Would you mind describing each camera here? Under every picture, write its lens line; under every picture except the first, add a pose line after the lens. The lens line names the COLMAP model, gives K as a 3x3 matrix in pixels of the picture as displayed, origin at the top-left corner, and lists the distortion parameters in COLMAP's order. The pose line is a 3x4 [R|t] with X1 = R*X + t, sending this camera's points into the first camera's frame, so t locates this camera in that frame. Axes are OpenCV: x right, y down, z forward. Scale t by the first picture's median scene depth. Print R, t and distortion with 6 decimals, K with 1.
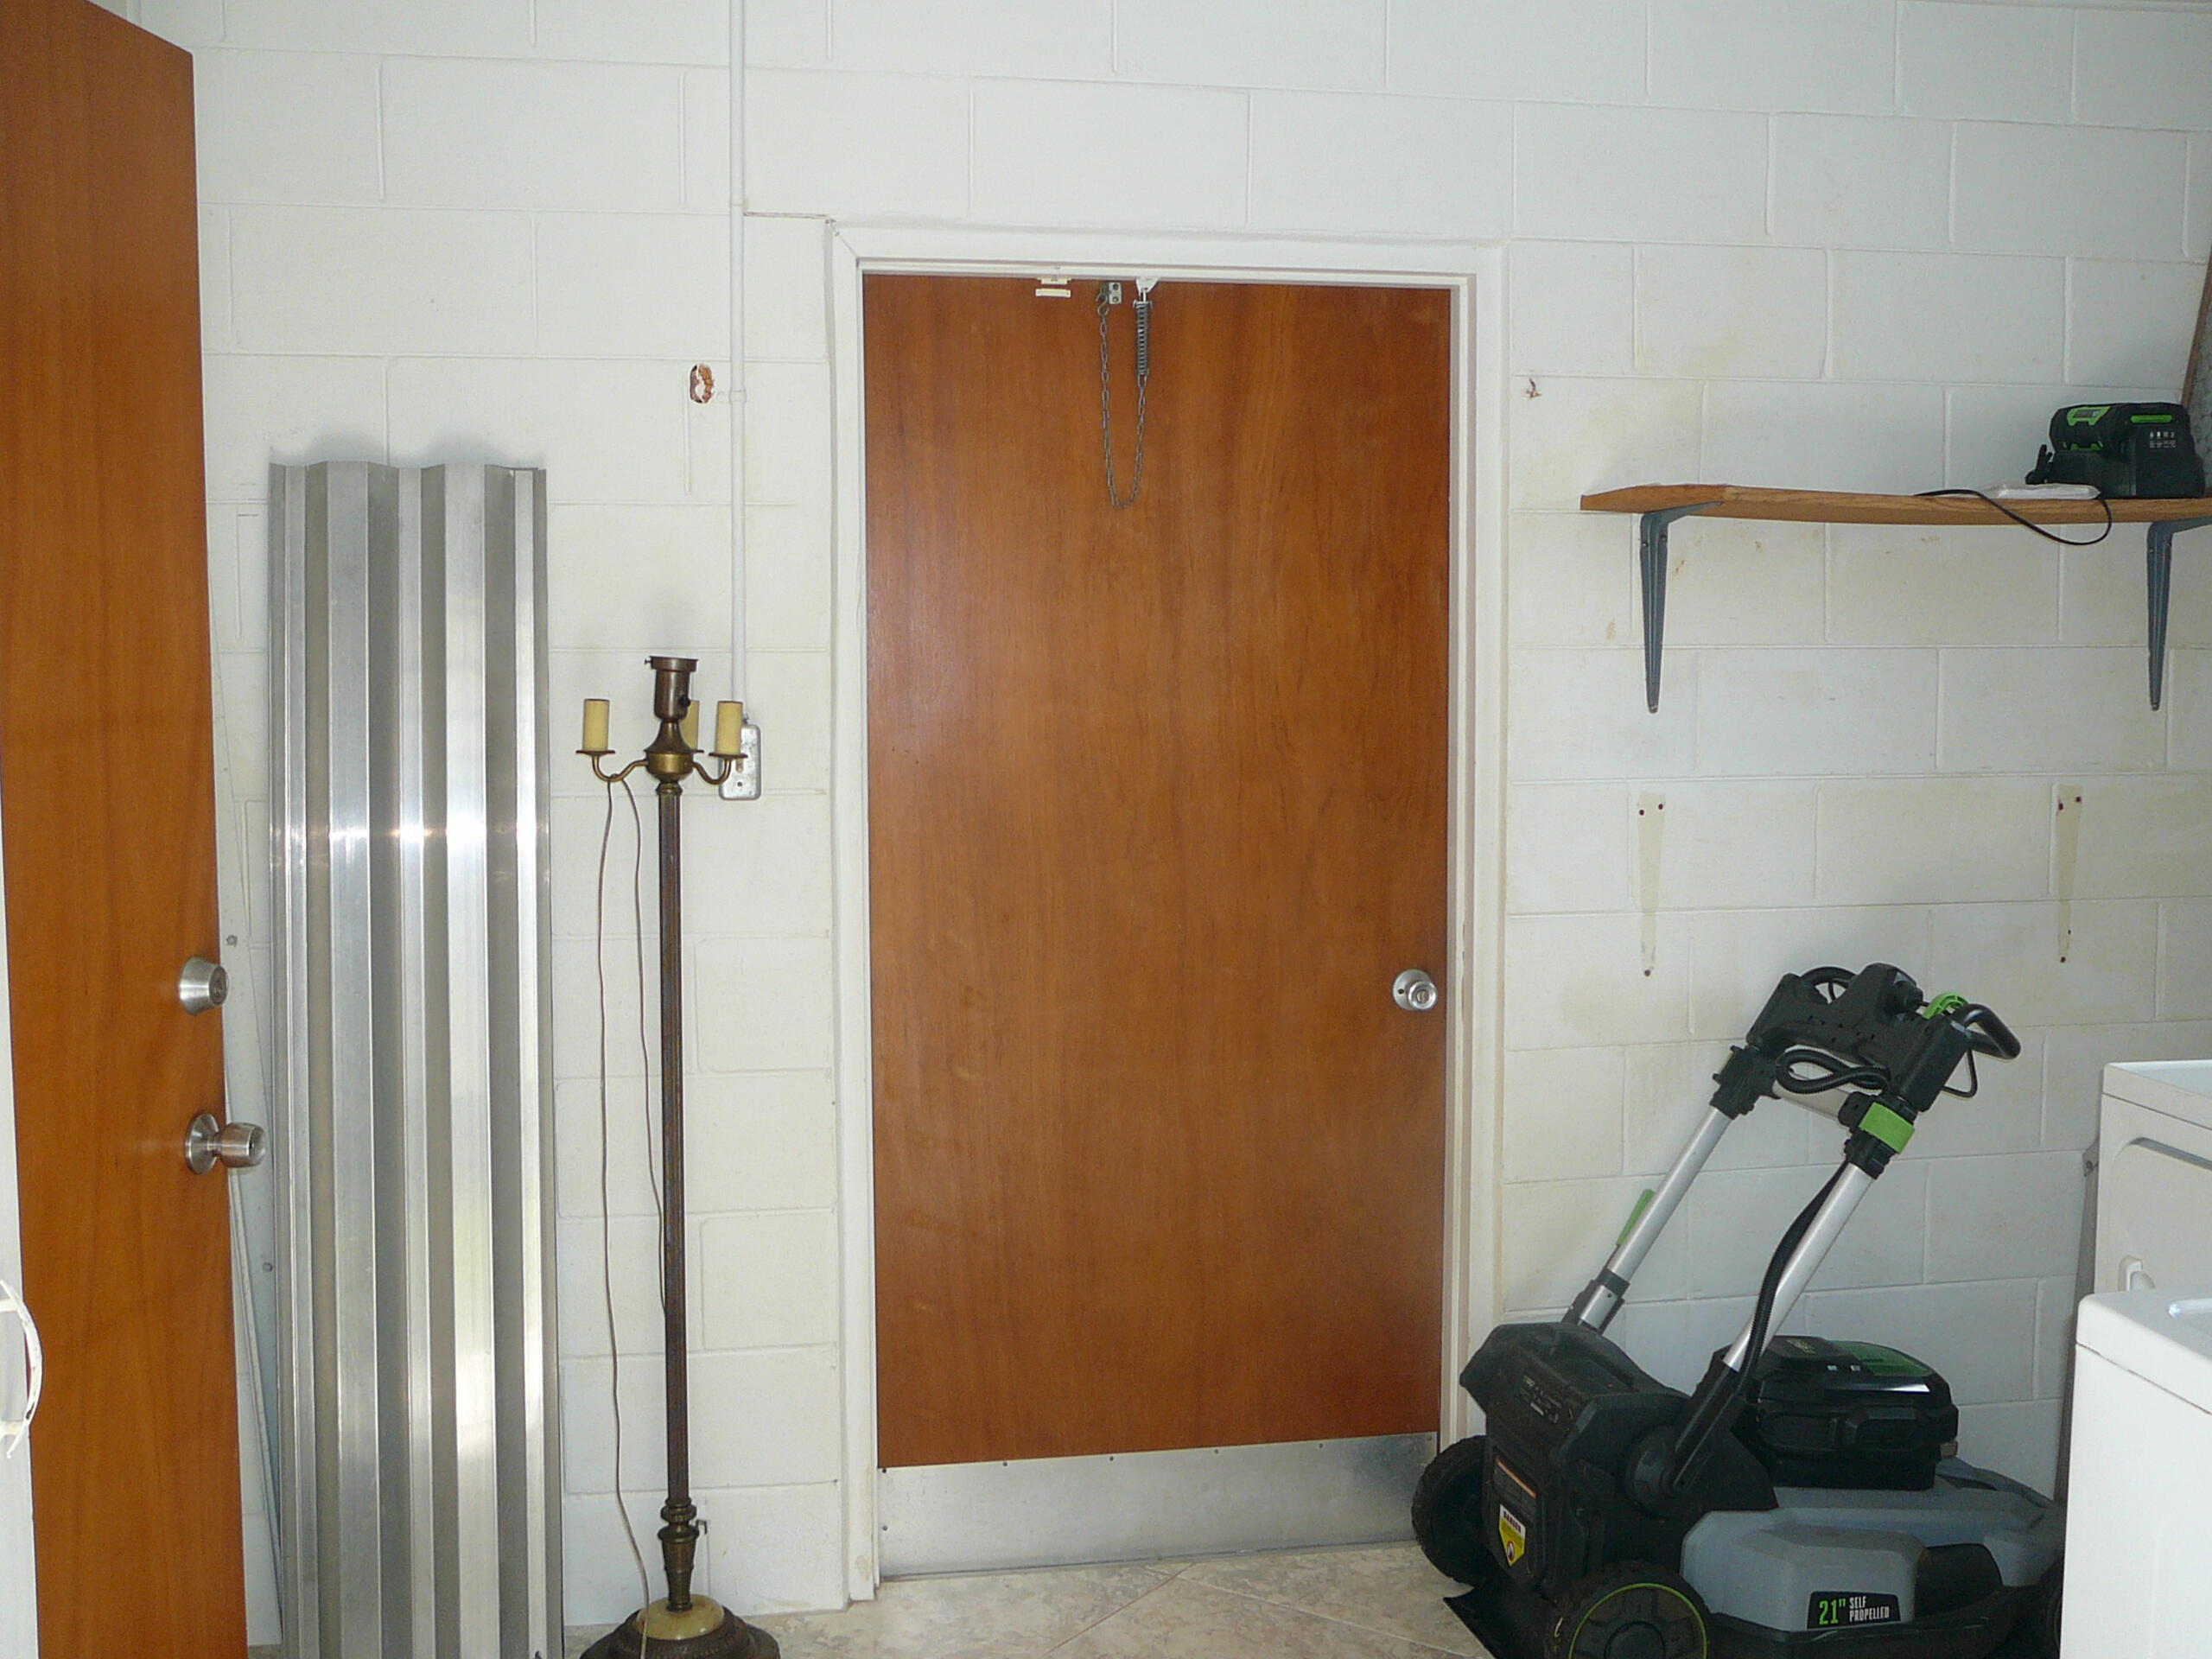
lens RADIAL K [[2279.5, 0, 1137.7], [0, 2279.5, 820.3], [0, 0, 1]] dist [-0.113189, 0.174967]
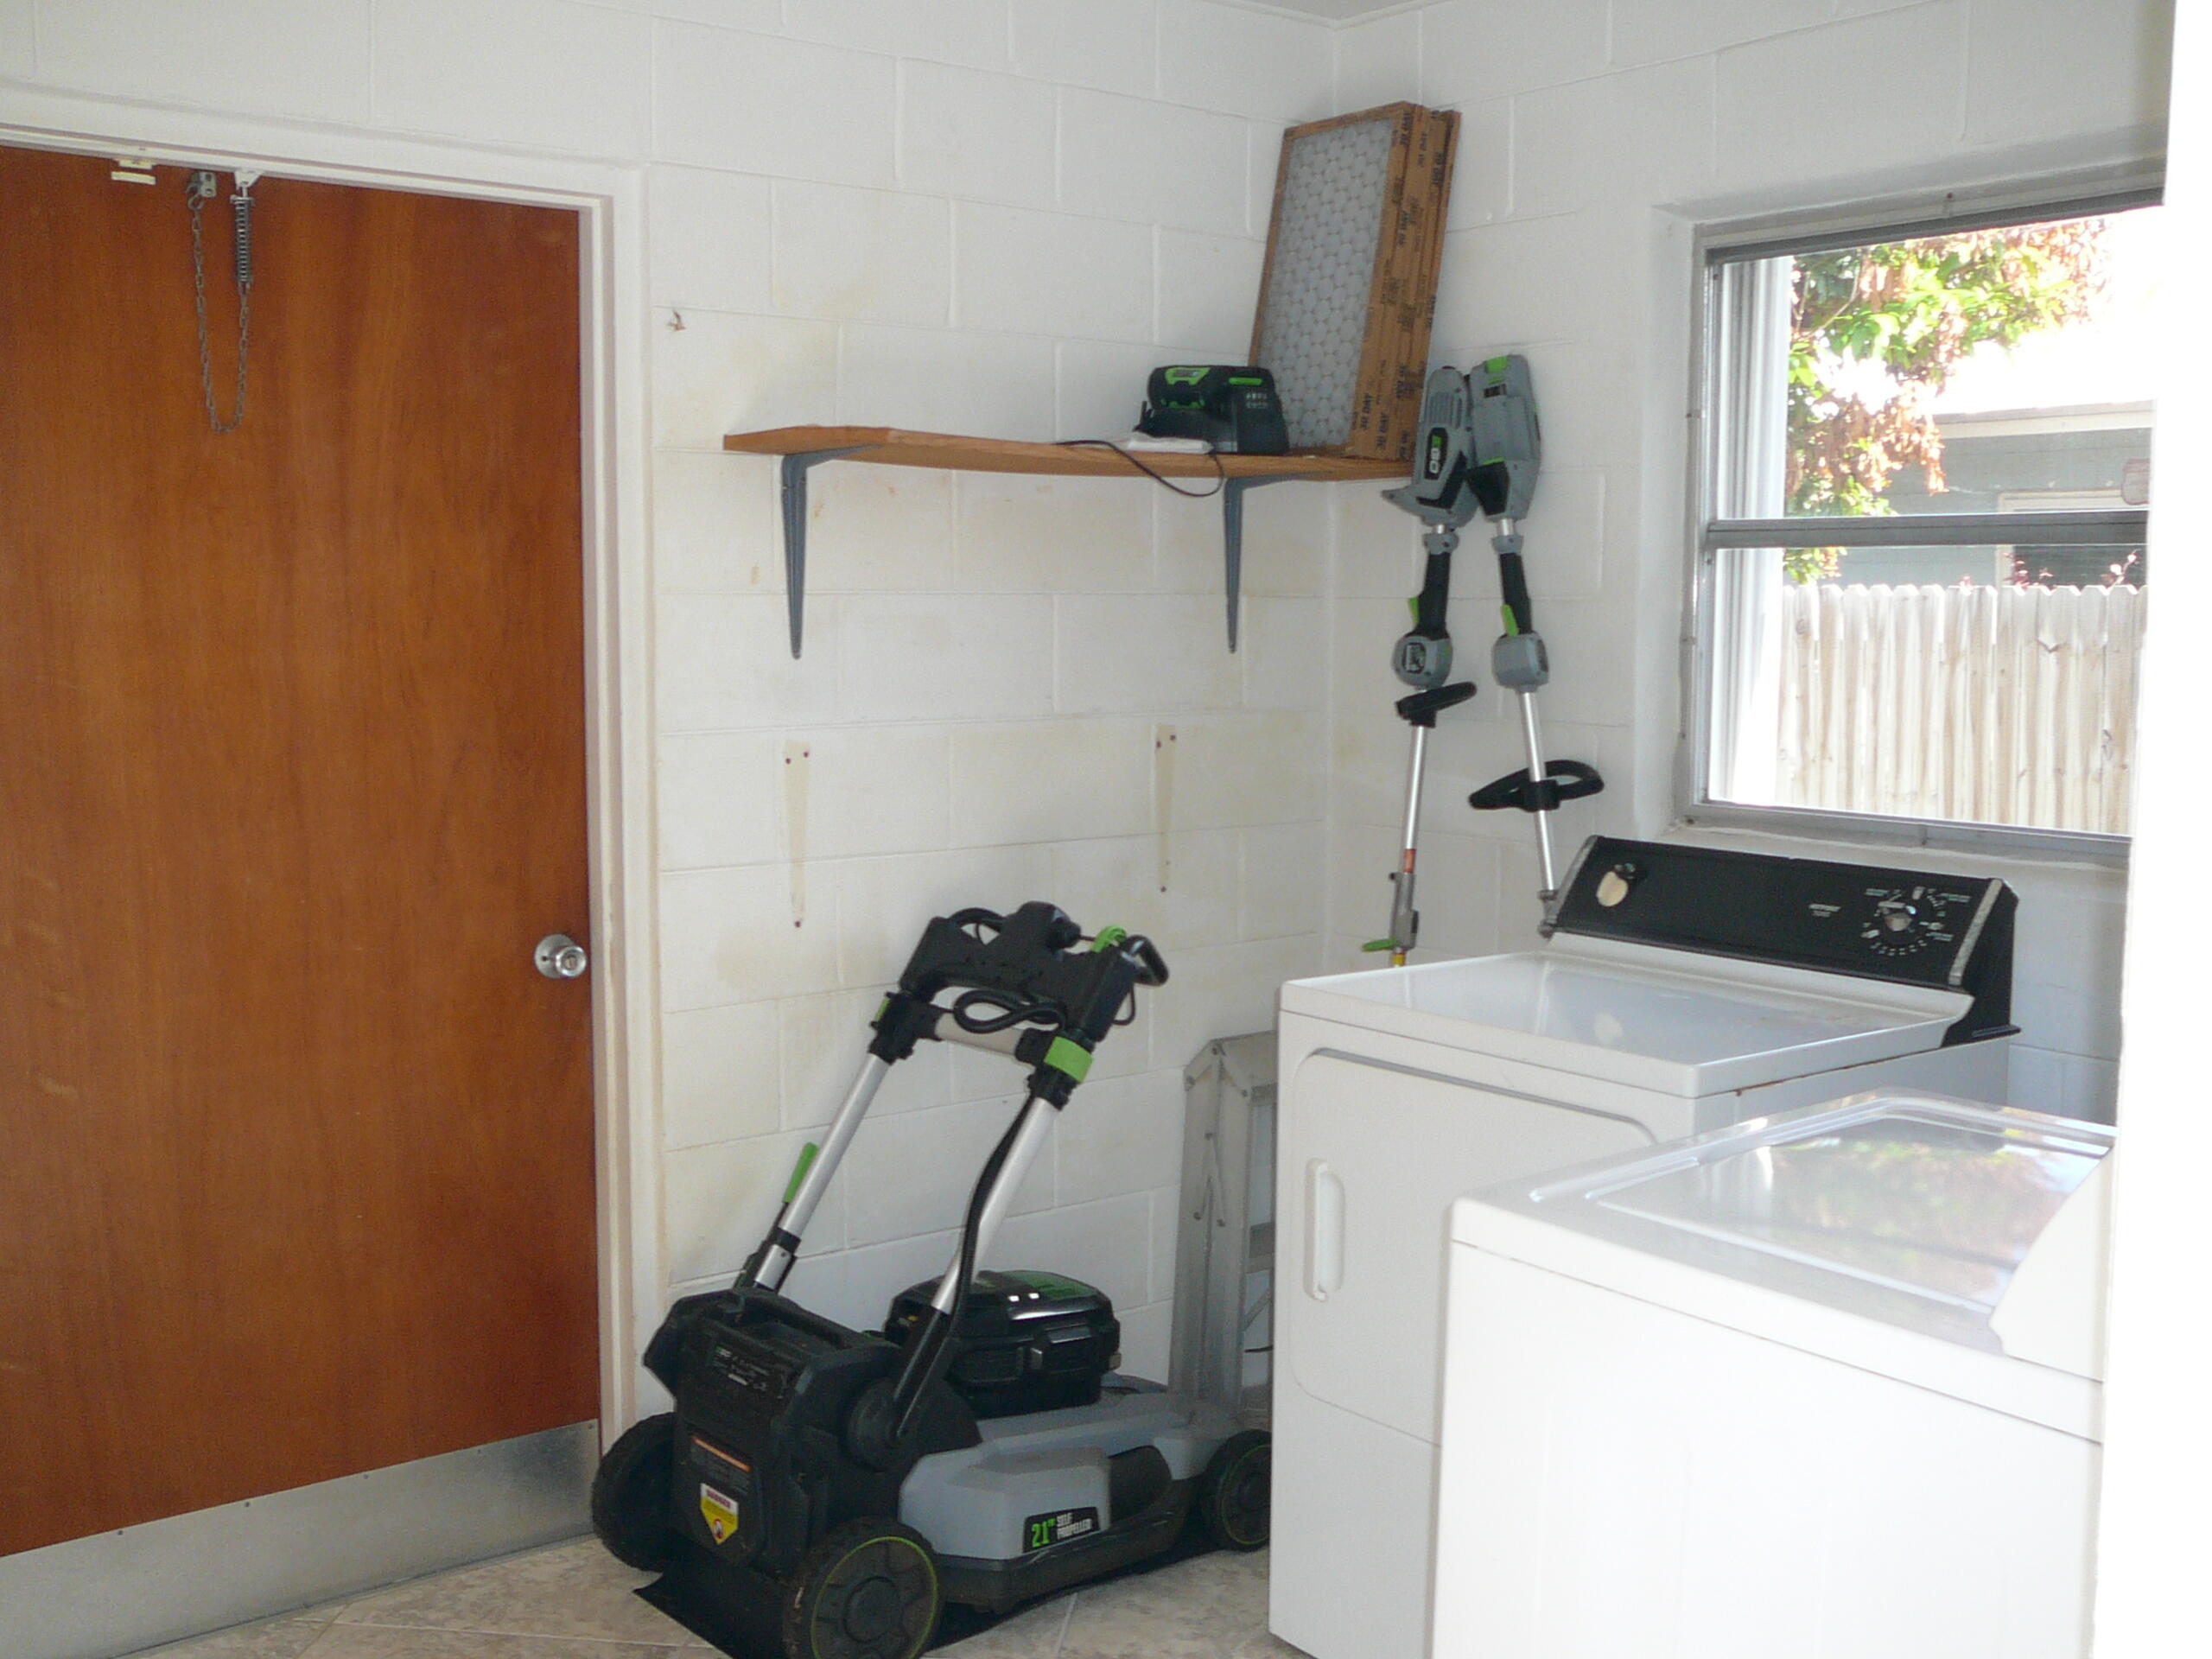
lens RADIAL K [[2279.5, 0, 1137.7], [0, 2279.5, 820.3], [0, 0, 1]] dist [-0.113189, 0.174967]
pose [[0.878527, -0.038870, 0.476109, -0.116081], [0.028681, 0.999178, 0.028651, -0.001607], [-0.476831, -0.011515, 0.878920, 0.064646]]
